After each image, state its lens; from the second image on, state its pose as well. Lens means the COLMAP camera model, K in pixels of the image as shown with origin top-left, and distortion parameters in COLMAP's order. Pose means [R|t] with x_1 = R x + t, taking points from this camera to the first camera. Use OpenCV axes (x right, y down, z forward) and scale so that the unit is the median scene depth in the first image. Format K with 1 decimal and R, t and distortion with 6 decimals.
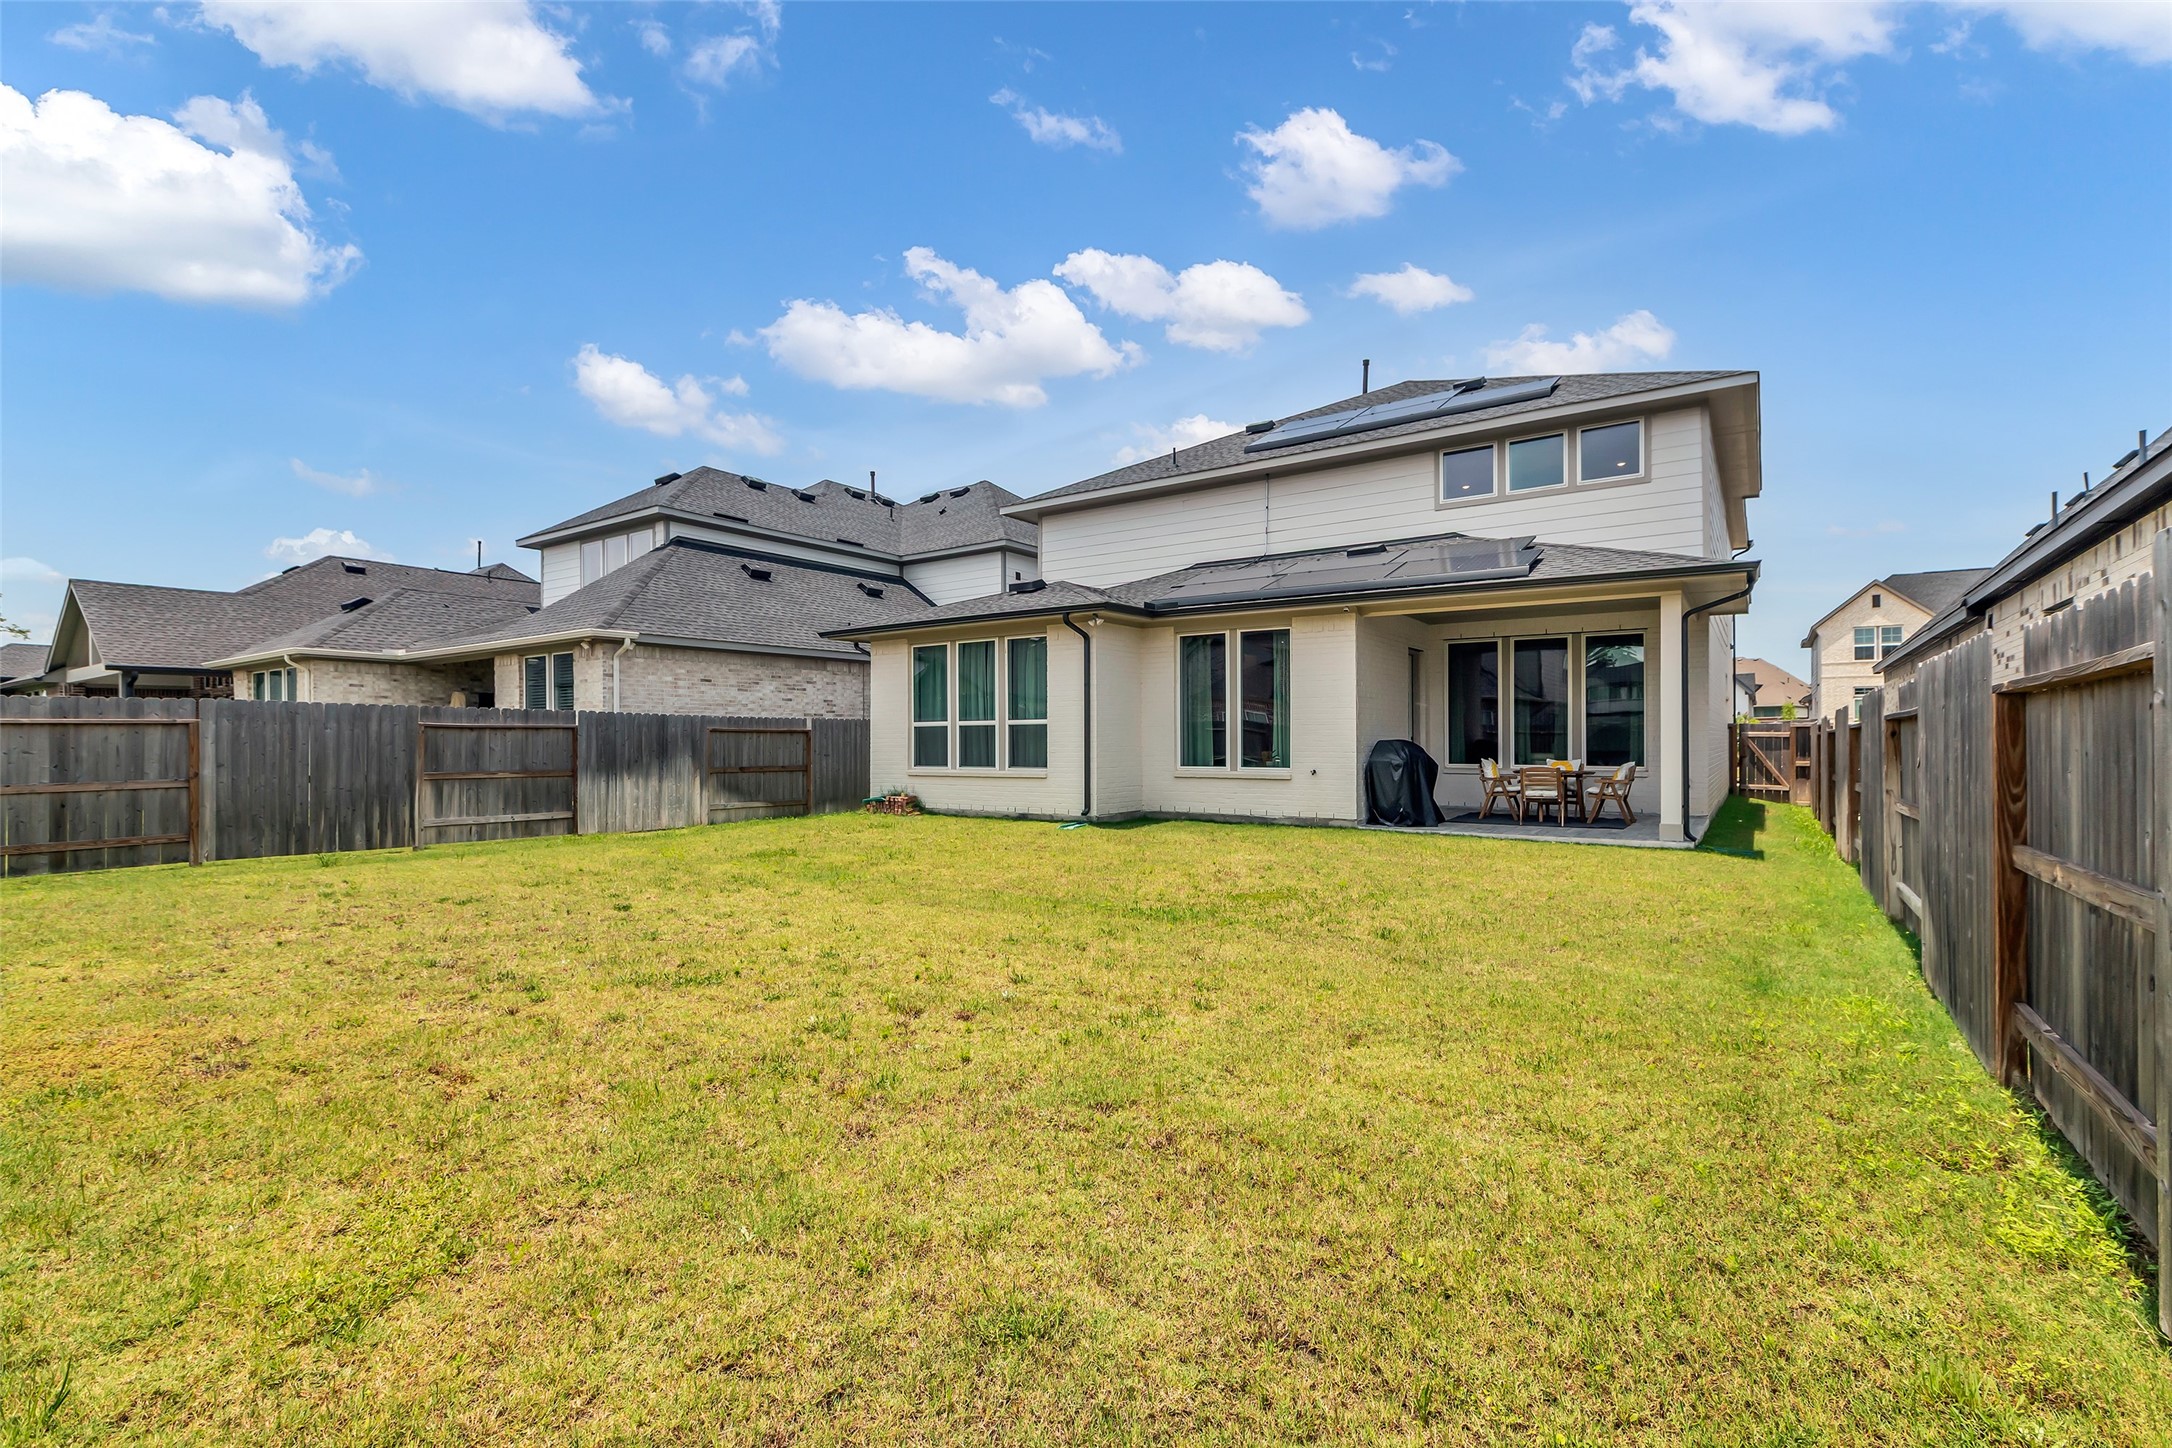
lens RADIAL K [[976.7, 0, 1104.2], [0, 976.7, 745.5], [0, 0, 1]] dist [0.003034, 0.000664]
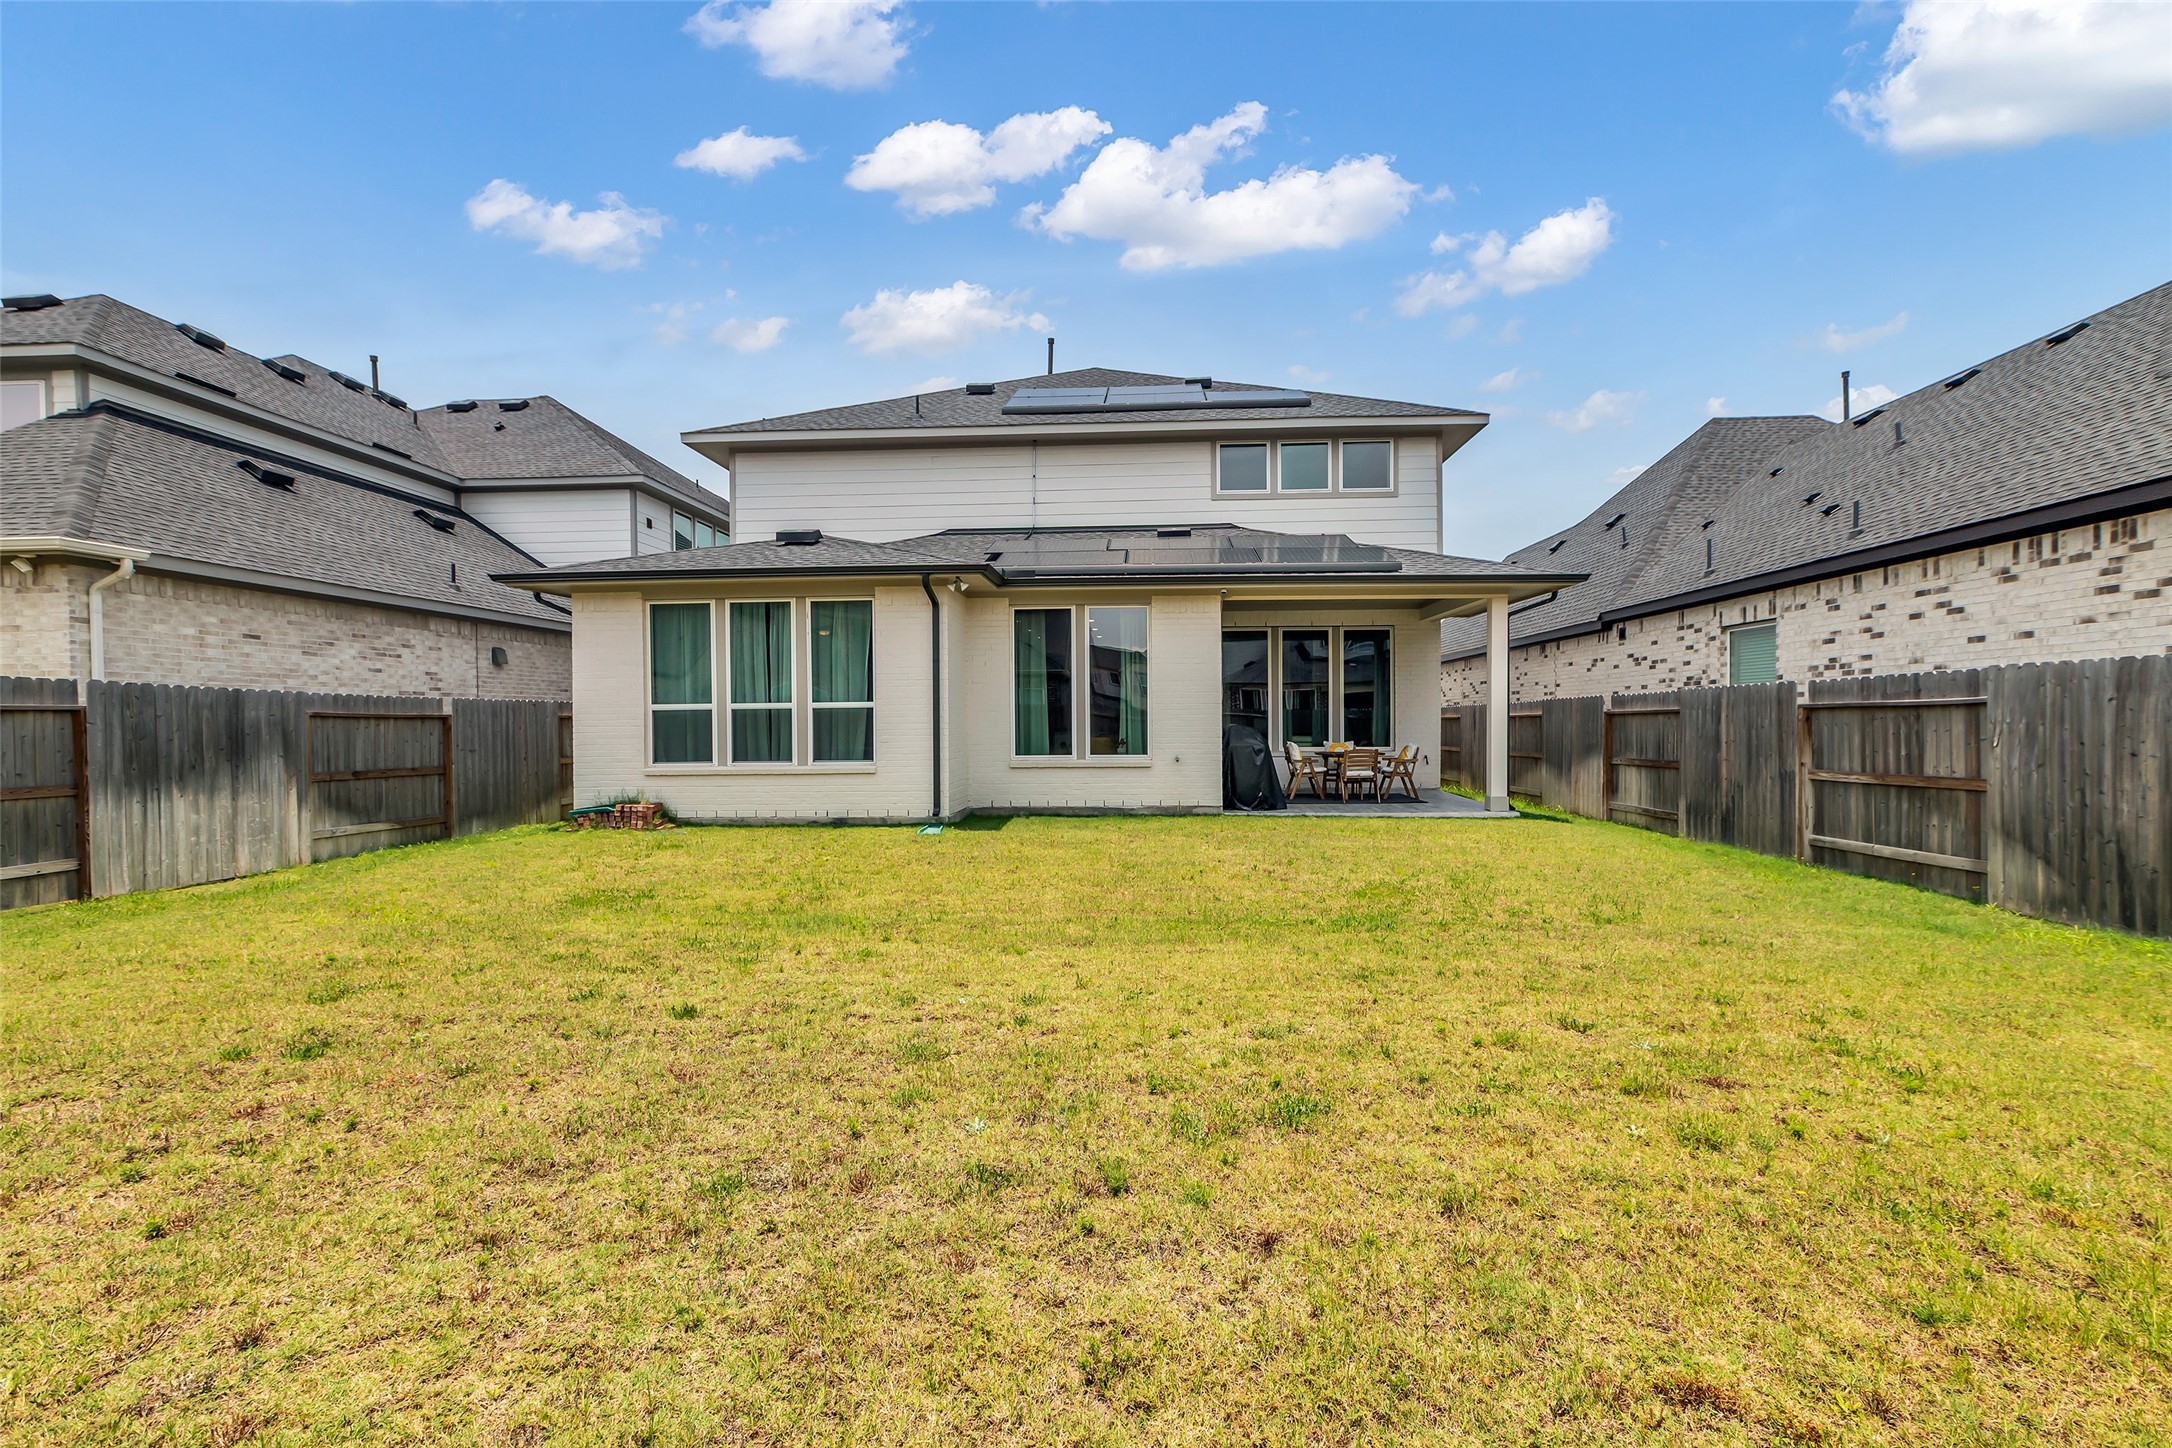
lens RADIAL K [[976.7, 0, 1104.2], [0, 976.7, 745.5], [0, 0, 1]] dist [0.003034, 0.000664]
pose [[0.852062, -0.016316, 0.523186, -0.308512], [0.008820, 0.999820, 0.016816, -0.001955], [-0.523366, -0.009714, 0.852053, 0.193177]]
